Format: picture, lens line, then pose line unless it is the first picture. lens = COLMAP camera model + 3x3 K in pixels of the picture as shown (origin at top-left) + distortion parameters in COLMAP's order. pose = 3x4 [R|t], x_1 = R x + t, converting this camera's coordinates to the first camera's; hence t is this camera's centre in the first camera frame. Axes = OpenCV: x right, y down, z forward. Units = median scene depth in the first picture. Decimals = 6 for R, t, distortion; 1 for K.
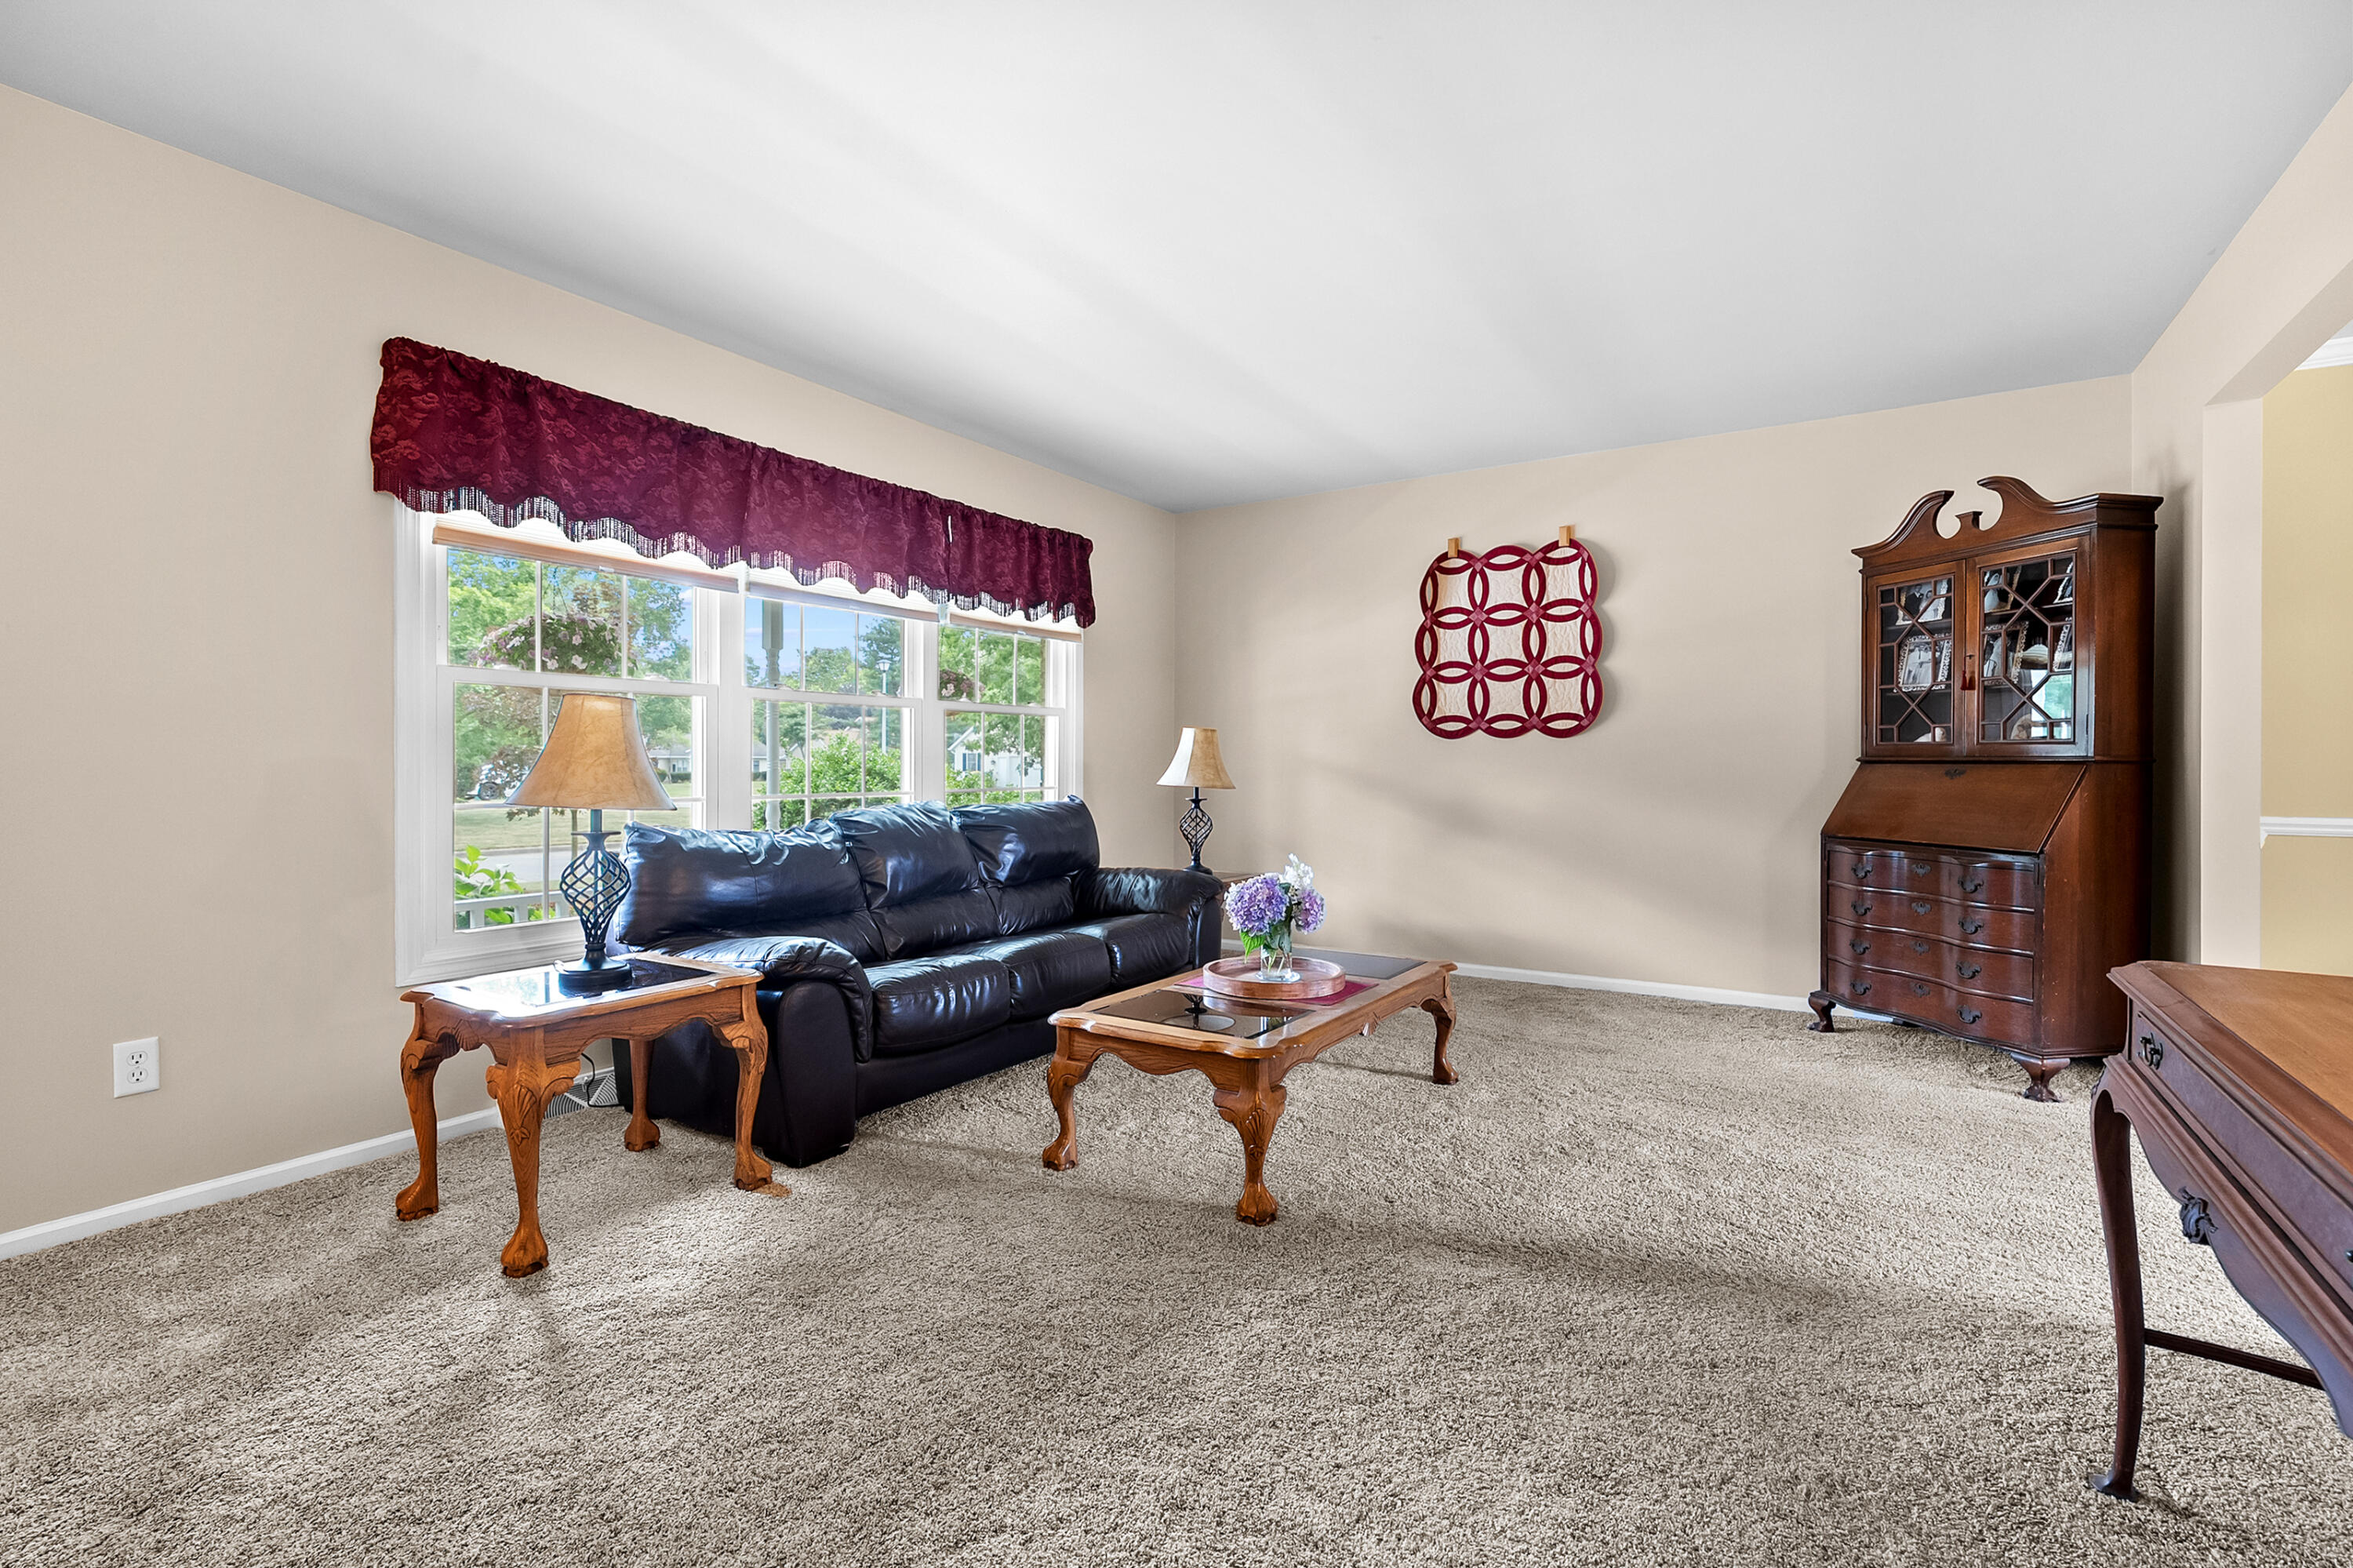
lens RADIAL K [[1070.3, 0, 1176.8], [0, 1070.3, 771.7], [0, 0, 1]] dist [-0.004994, 0.002866]
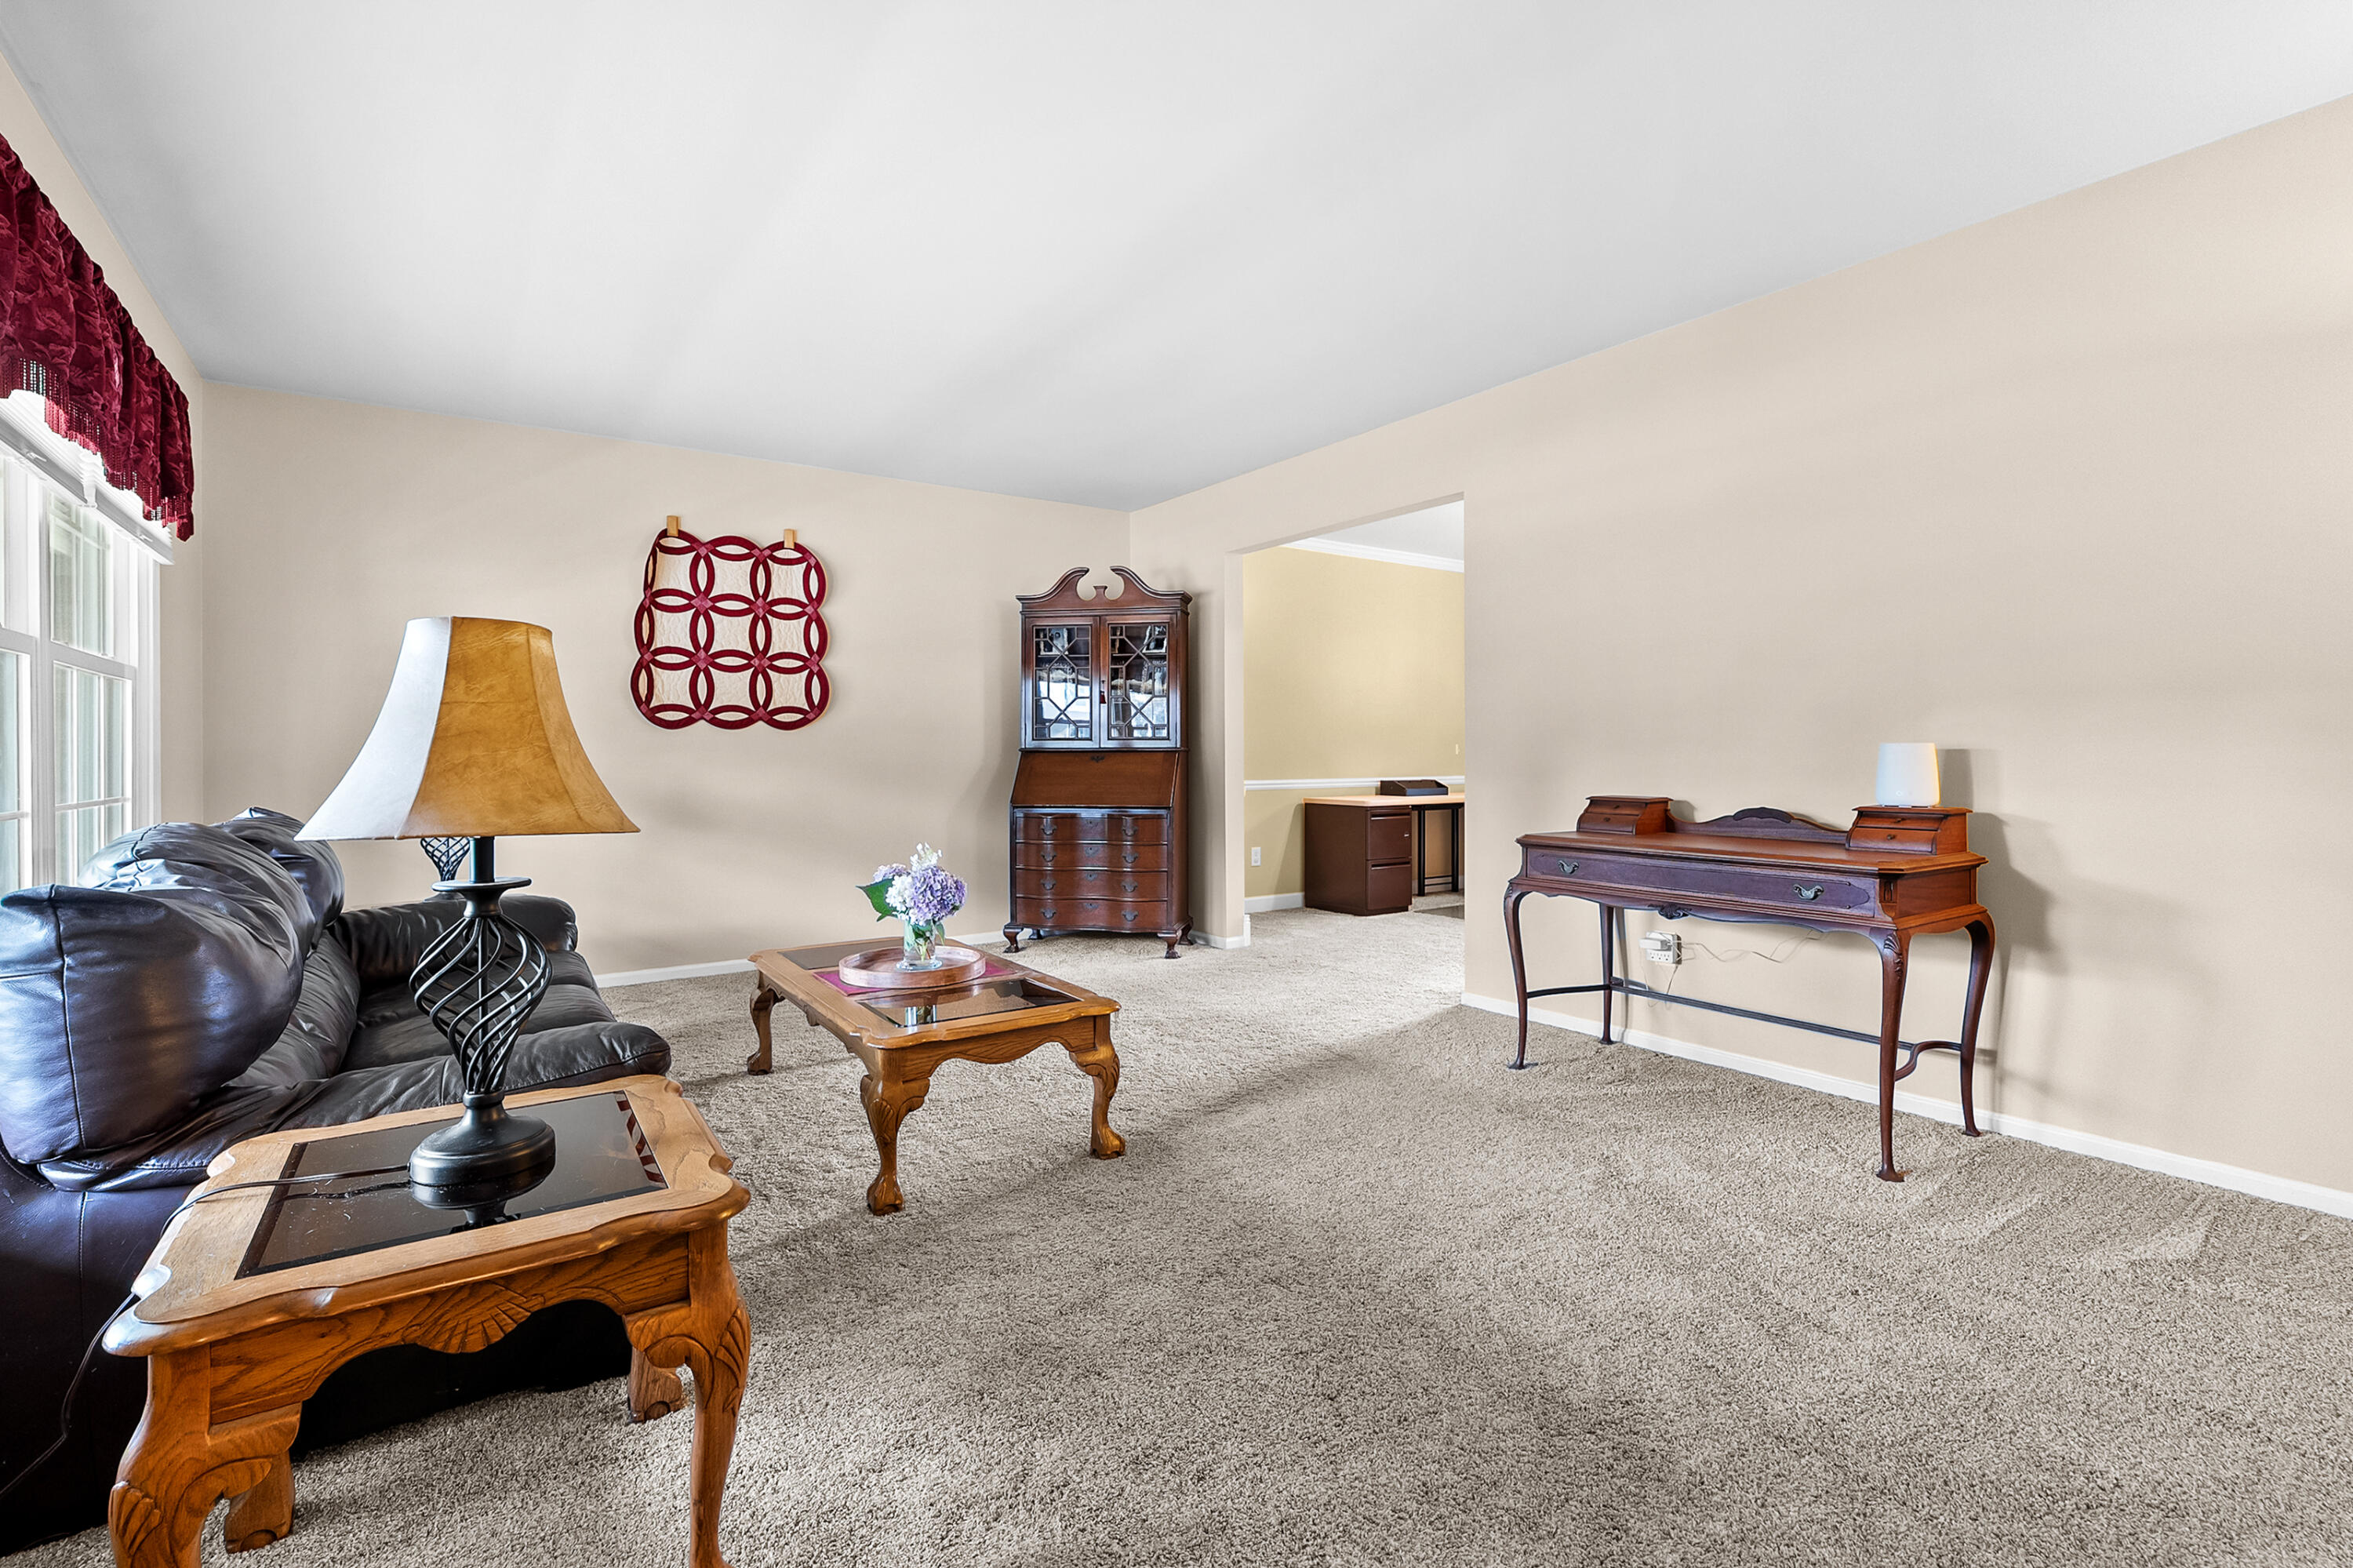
lens RADIAL K [[1070.3, 0, 1175.5], [0, 1070.3, 761.0], [0, 0, 1]] dist [-0.004994, 0.002866]
pose [[0.383996, -0.010101, 0.923280, -0.459778], [0.014006, 0.999889, 0.005114, -0.001411], [-0.923229, 0.010968, 0.384095, 0.242324]]
